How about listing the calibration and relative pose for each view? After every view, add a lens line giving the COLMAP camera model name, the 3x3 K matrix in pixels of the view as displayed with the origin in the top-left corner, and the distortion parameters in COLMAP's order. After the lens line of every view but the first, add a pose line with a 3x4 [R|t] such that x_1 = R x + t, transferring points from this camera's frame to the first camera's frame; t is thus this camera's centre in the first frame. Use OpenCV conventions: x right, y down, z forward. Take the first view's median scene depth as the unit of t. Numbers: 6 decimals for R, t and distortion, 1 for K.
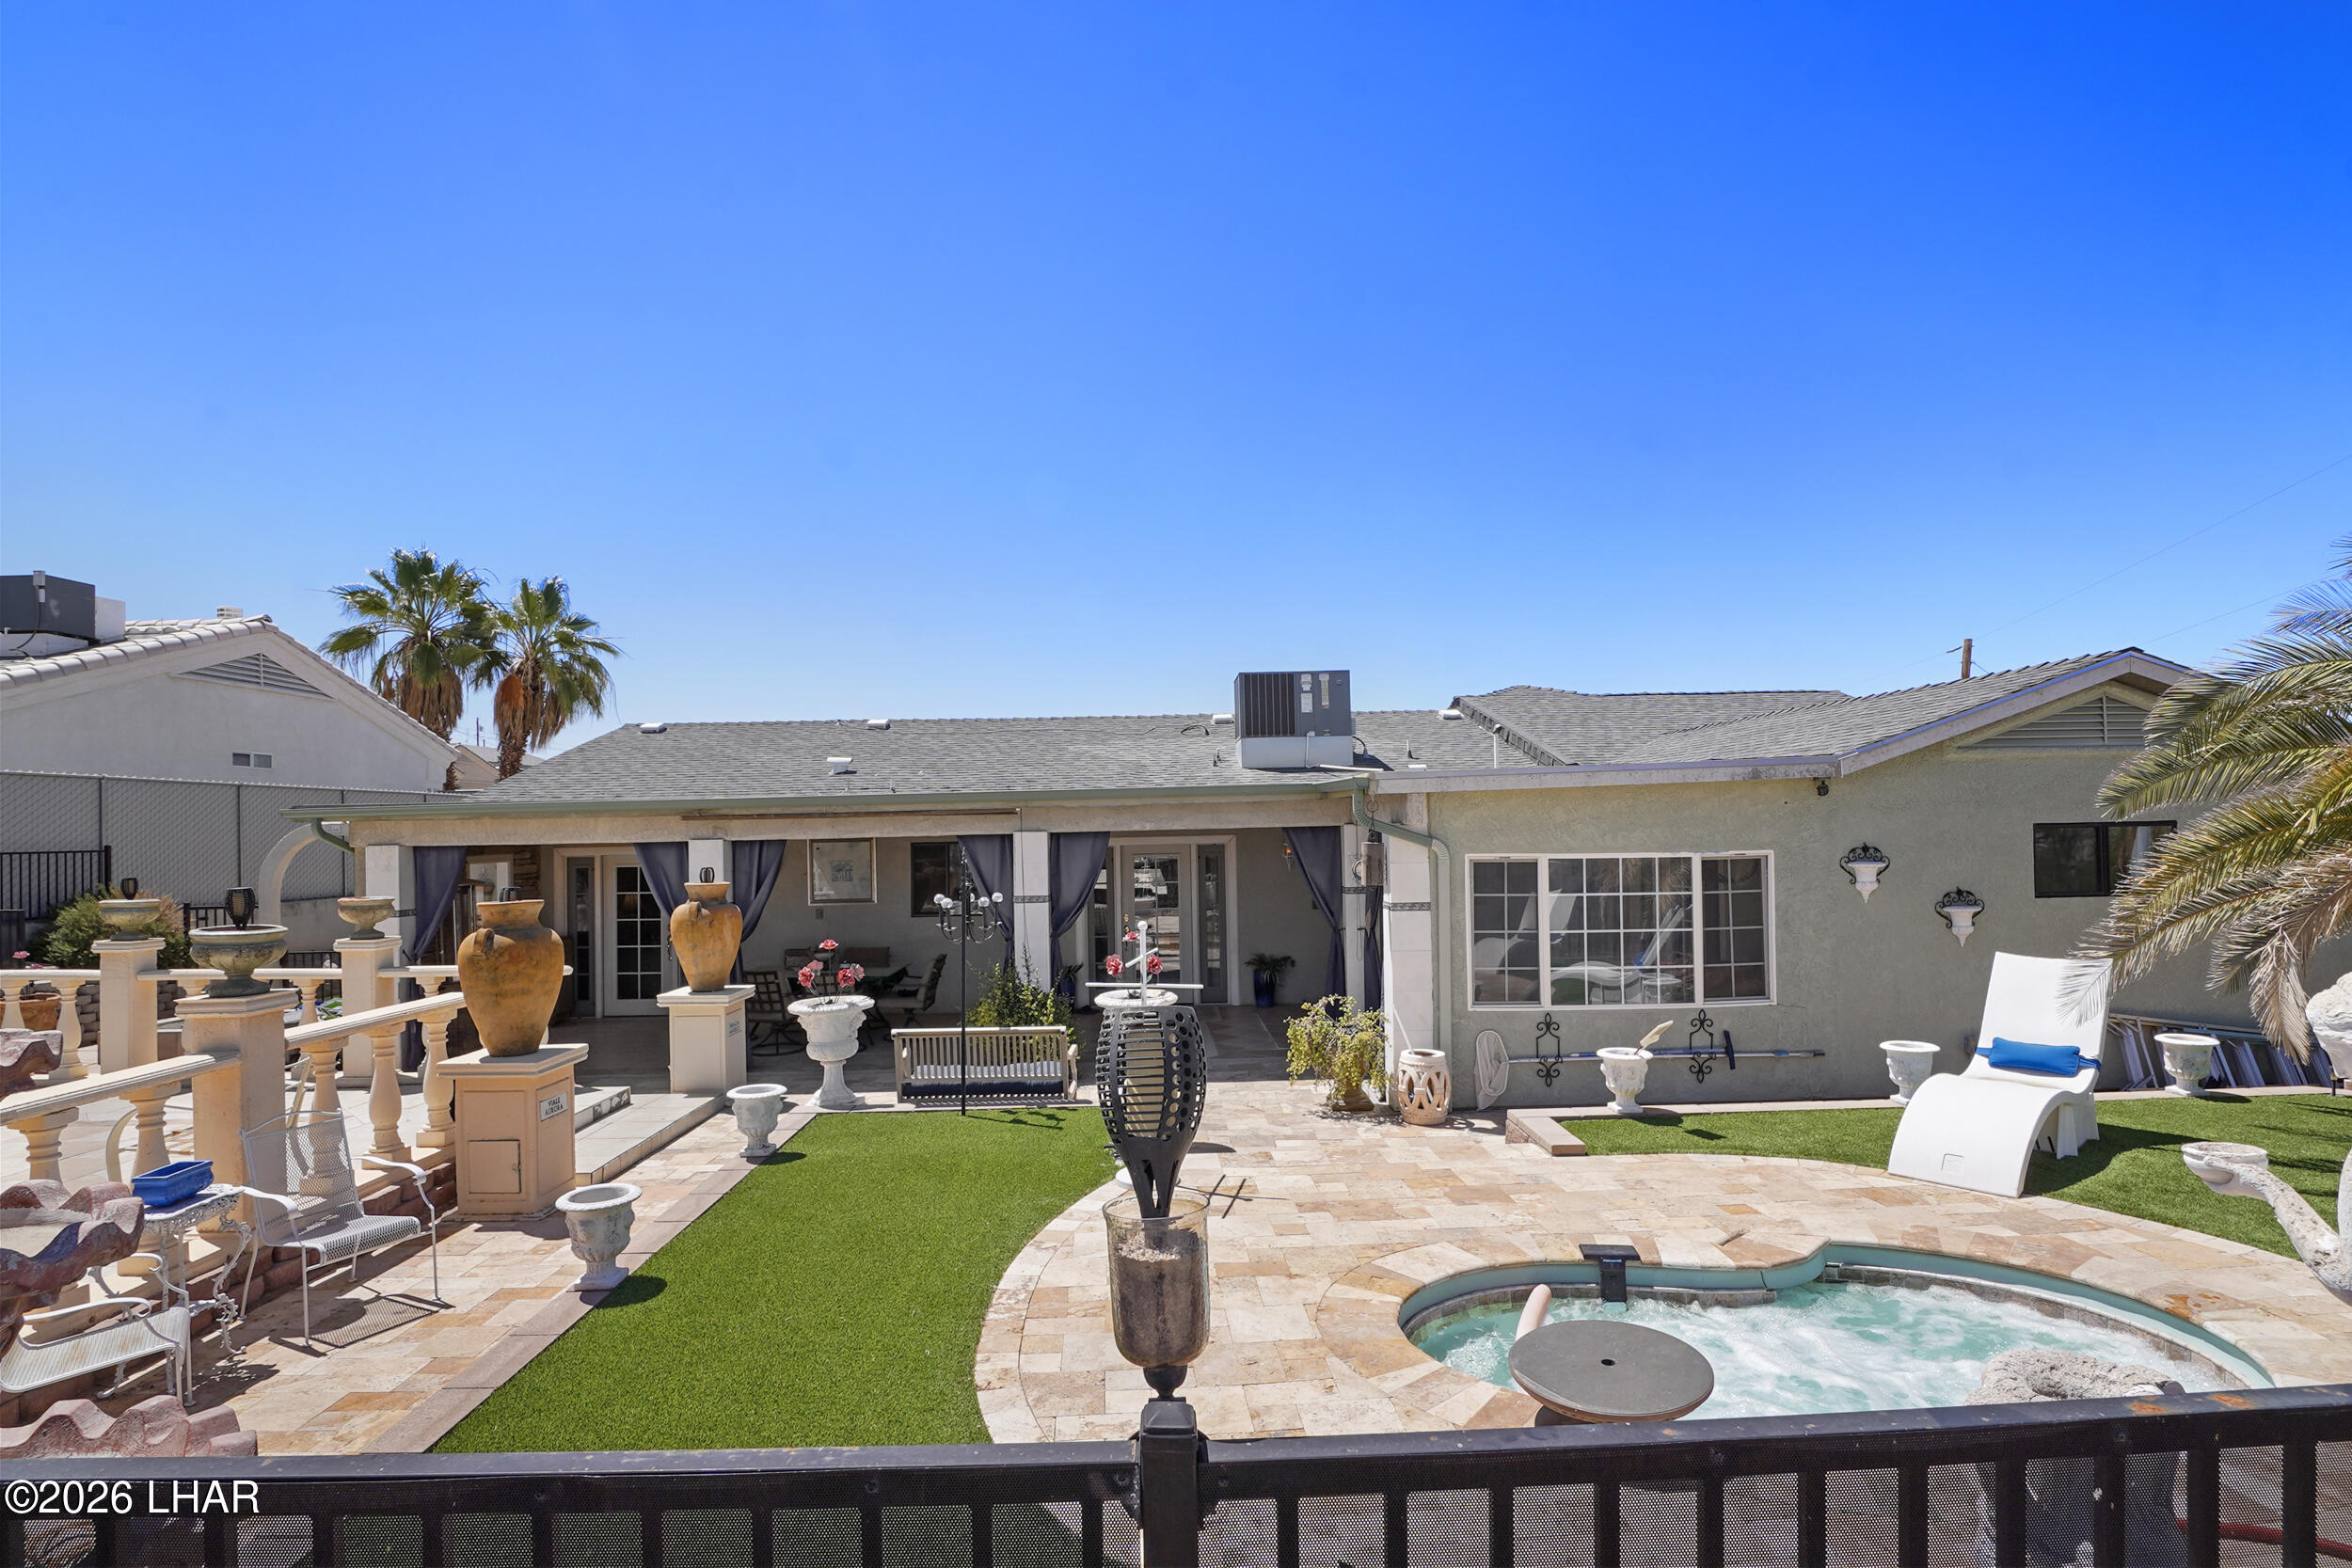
lens RADIAL K [[1147.9, 0, 1194.4], [0, 1147.9, 800.1], [0, 0, 1]] dist [-0.022056, -0.002077]
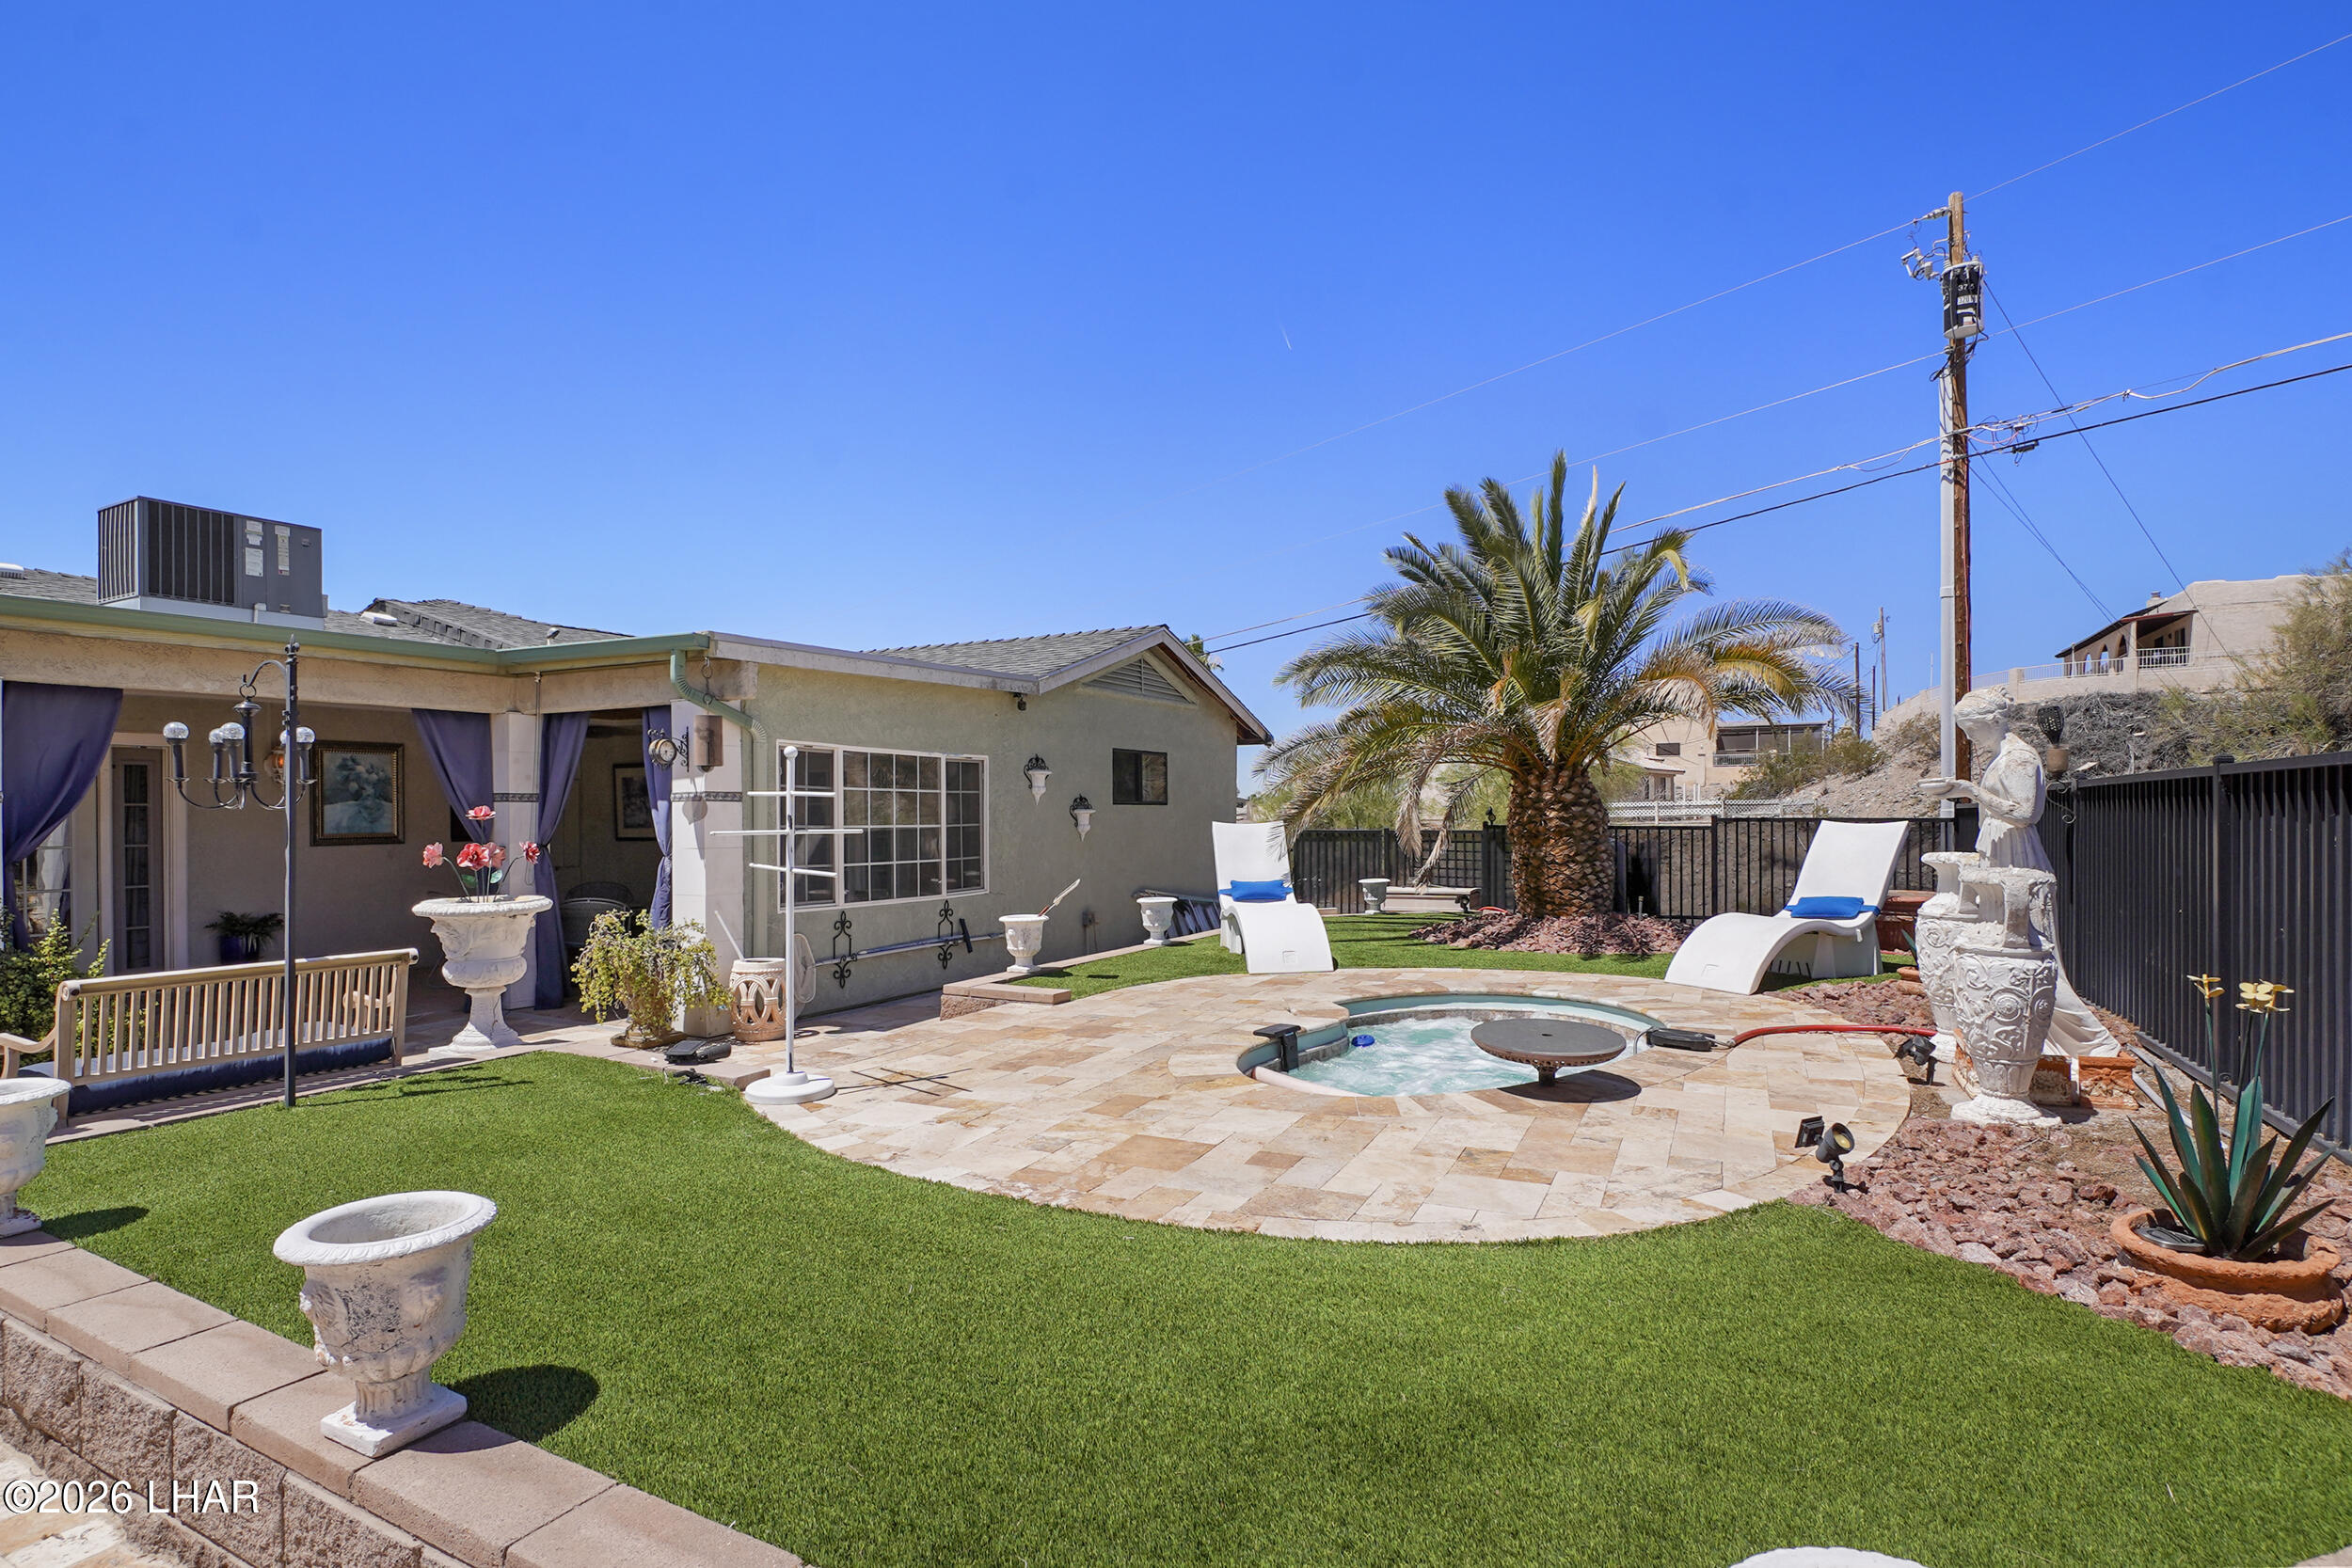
lens RADIAL K [[1147.9, 0, 1198.8], [0, 1147.9, 810.9], [0, 0, 1]] dist [-0.022056, -0.002077]
pose [[0.495428, 0.009721, 0.868595, -0.373612], [-0.023266, 0.999727, 0.002082, 0.092052], [-0.868337, -0.021240, 0.495519, 0.265228]]
